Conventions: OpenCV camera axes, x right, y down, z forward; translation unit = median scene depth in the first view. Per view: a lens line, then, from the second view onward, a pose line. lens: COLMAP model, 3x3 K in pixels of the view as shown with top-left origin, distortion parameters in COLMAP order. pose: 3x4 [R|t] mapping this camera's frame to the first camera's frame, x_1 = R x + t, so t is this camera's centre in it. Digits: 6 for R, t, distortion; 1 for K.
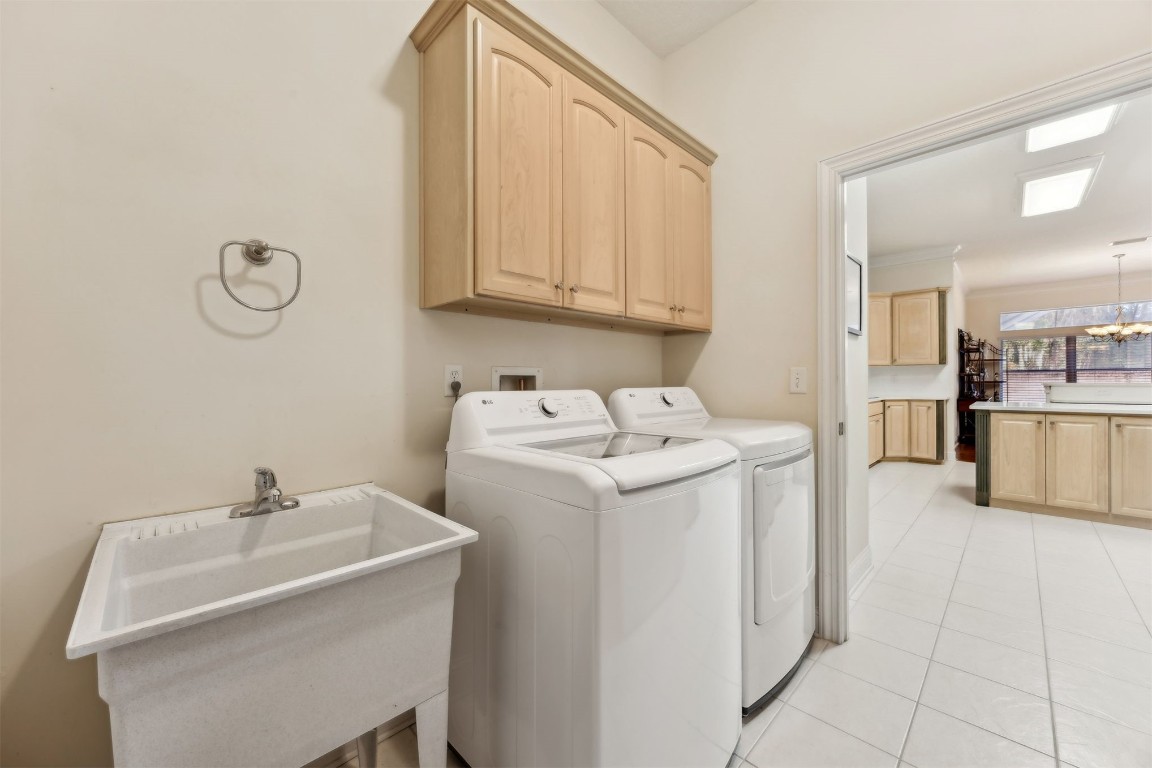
lens RADIAL K [[435.1, 0, 569.5], [0, 435.1, 381.6], [0, 0, 1]] dist [-0.006166, 0.000357]
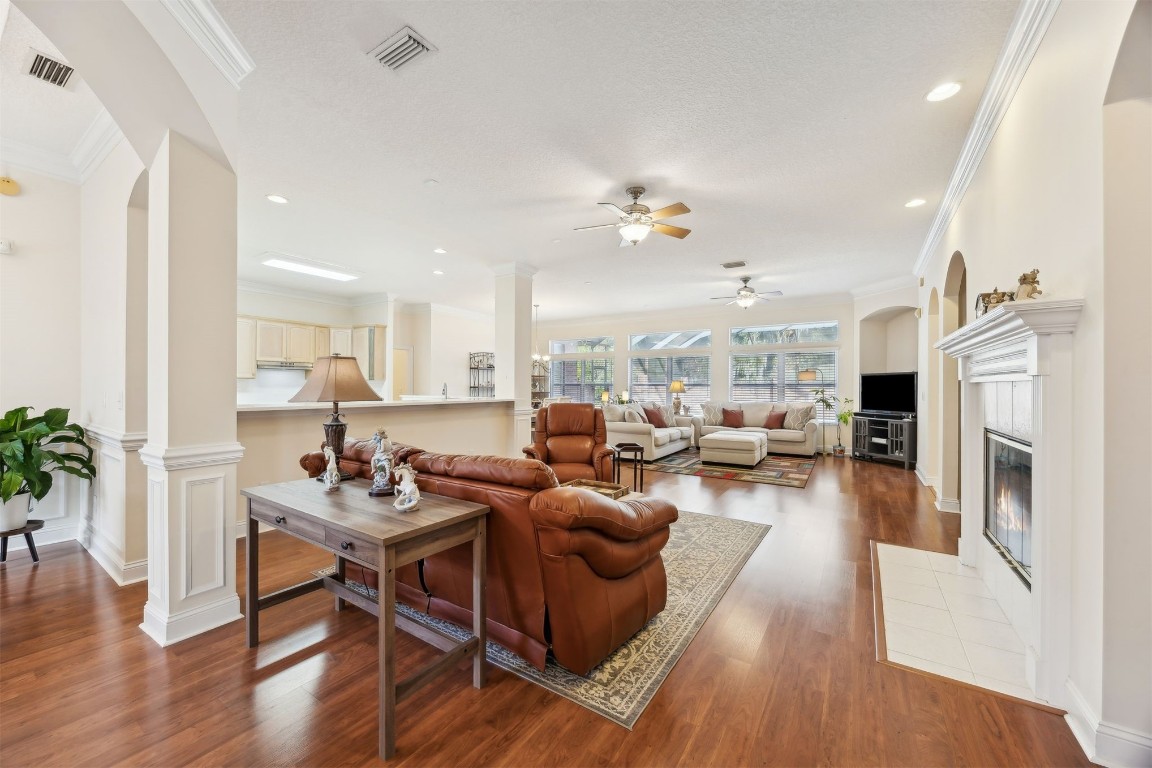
lens RADIAL K [[435.1, 0, 571.4], [0, 435.1, 385.5], [0, 0, 1]] dist [-0.006166, 0.000357]
pose [[0.976604, 0.015852, 0.214462, 1.186397], [-0.015786, 0.999873, -0.002020, -0.029050], [-0.214467, -0.001413, 0.976730, -0.480915]]
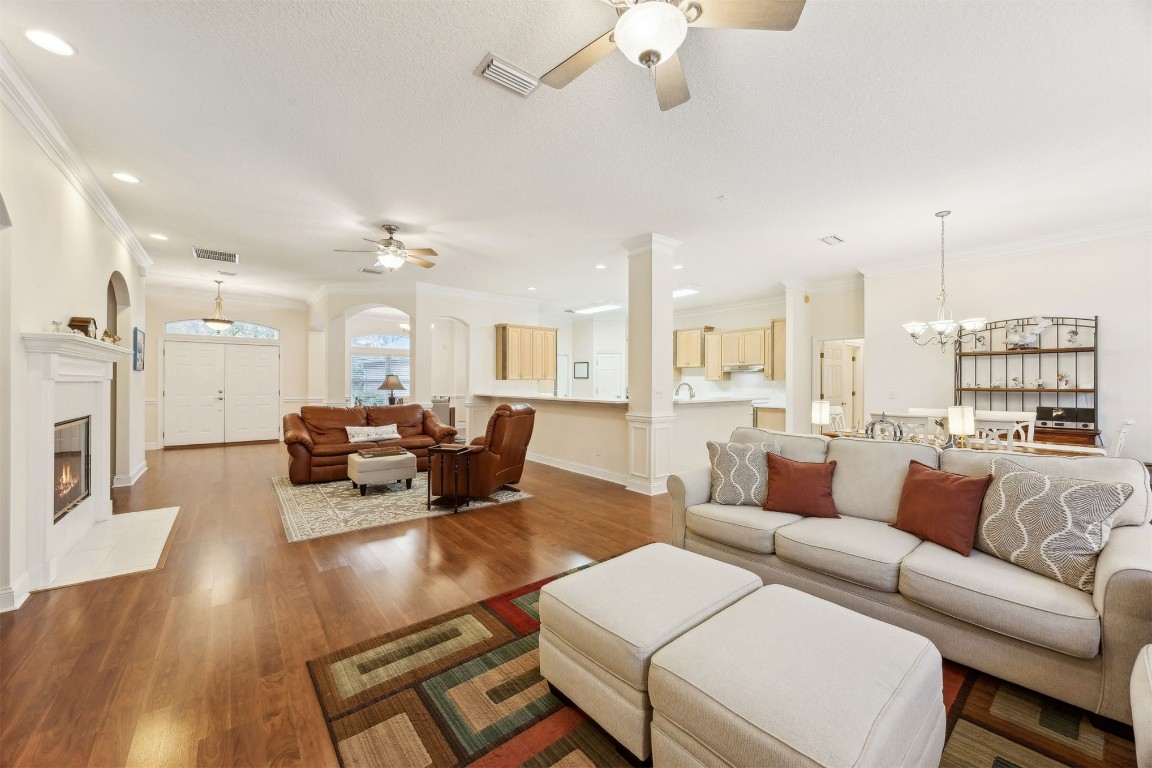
lens RADIAL K [[435.1, 0, 585.4], [0, 435.1, 383.9], [0, 0, 1]] dist [-0.006166, 0.000357]
pose [[-0.078370, 0.011199, -0.996861, 2.191298], [0.001090, 0.999937, 0.011148, -0.043883], [0.996924, -0.000213, -0.078378, 0.556364]]
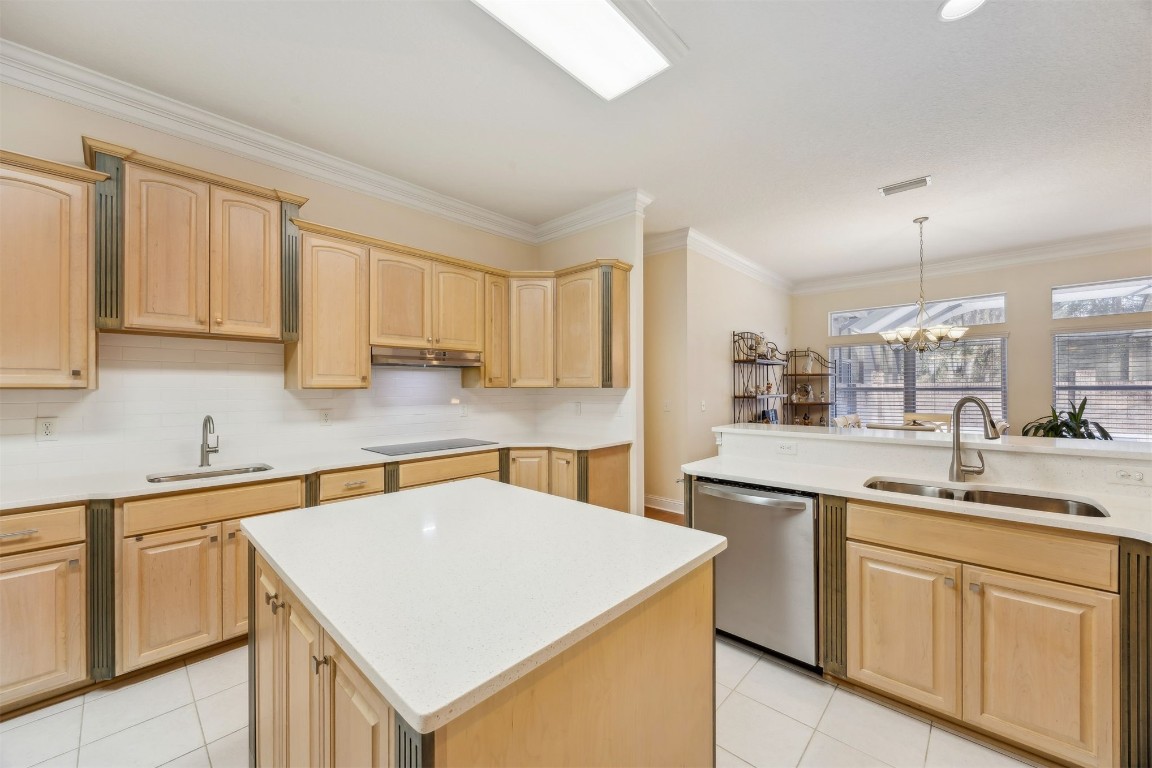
lens RADIAL K [[435.1, 0, 575.7], [0, 435.1, 388.0], [0, 0, 1]] dist [-0.006166, 0.000357]
pose [[0.999108, 0.002560, 0.042159, 0.792426], [-0.002591, 0.999996, 0.000685, -0.039952], [-0.042157, -0.000793, 0.999111, 0.399797]]
